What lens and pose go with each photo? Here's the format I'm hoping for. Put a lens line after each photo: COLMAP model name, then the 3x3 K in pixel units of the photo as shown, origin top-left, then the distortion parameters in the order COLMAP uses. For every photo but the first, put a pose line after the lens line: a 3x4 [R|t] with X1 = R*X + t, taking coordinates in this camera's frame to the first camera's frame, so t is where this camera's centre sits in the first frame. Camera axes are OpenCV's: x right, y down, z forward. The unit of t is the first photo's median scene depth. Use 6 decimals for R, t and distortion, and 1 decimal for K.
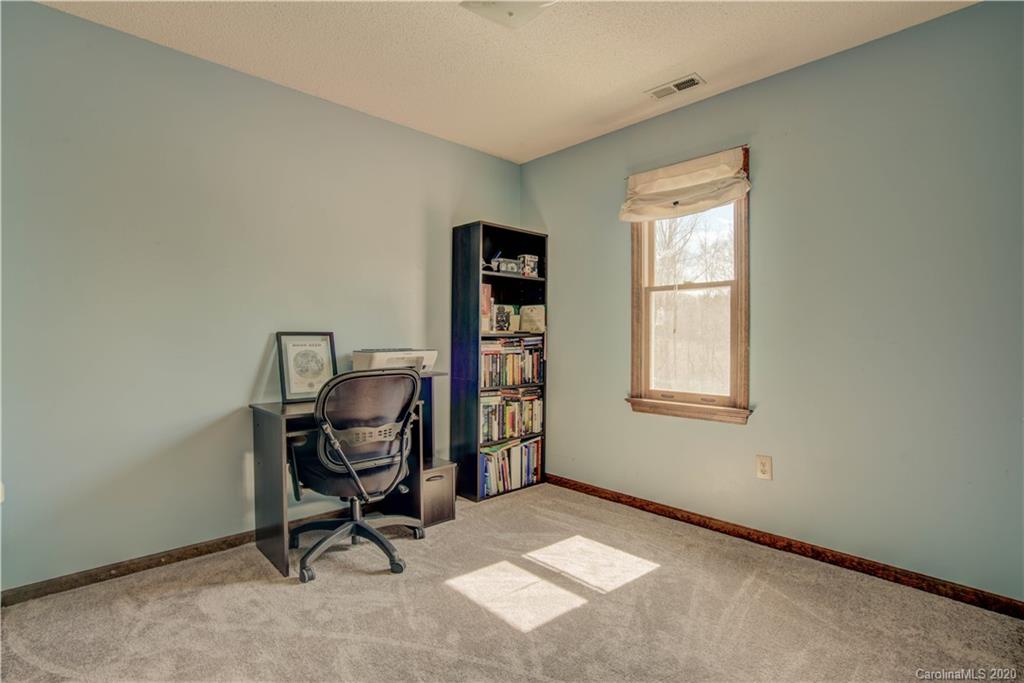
lens RADIAL K [[502.6, 0, 512.0], [0, 502.6, 341.5], [0, 0, 1]] dist [0.001856, 0.000480]
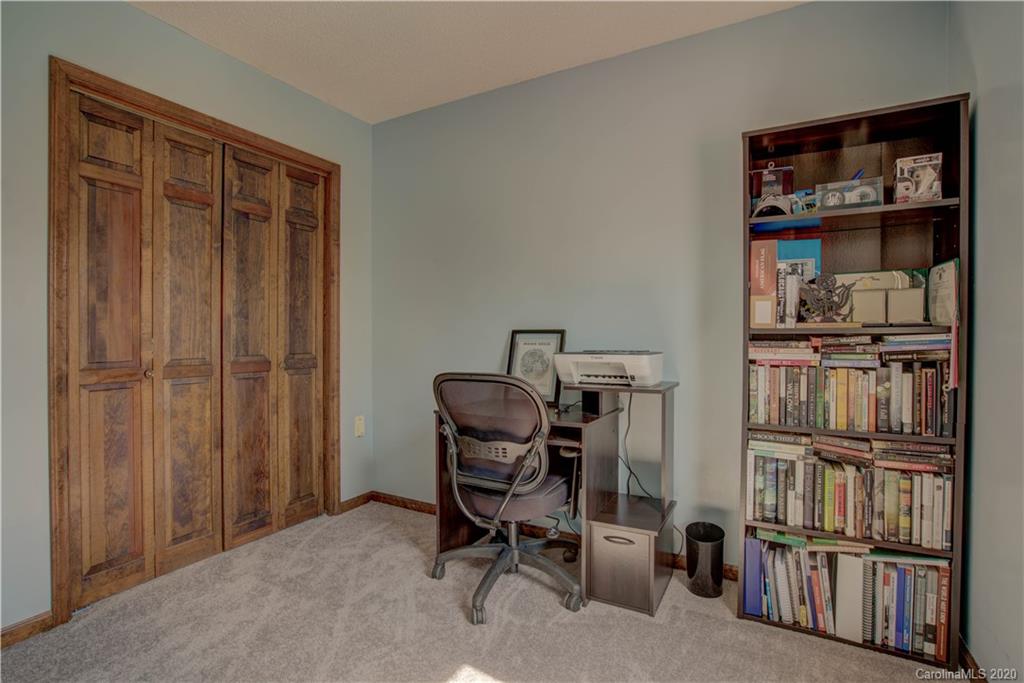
lens RADIAL K [[493.6, 0, 512.0], [0, 493.6, 341.5], [0, 0, 1]] dist [-0.001478, 0.000176]
pose [[0.306183, 0.010697, -0.951912, 0.370757], [-0.007070, 0.999935, 0.008963, -0.004248], [0.951946, 0.003986, 0.306239, 0.539015]]
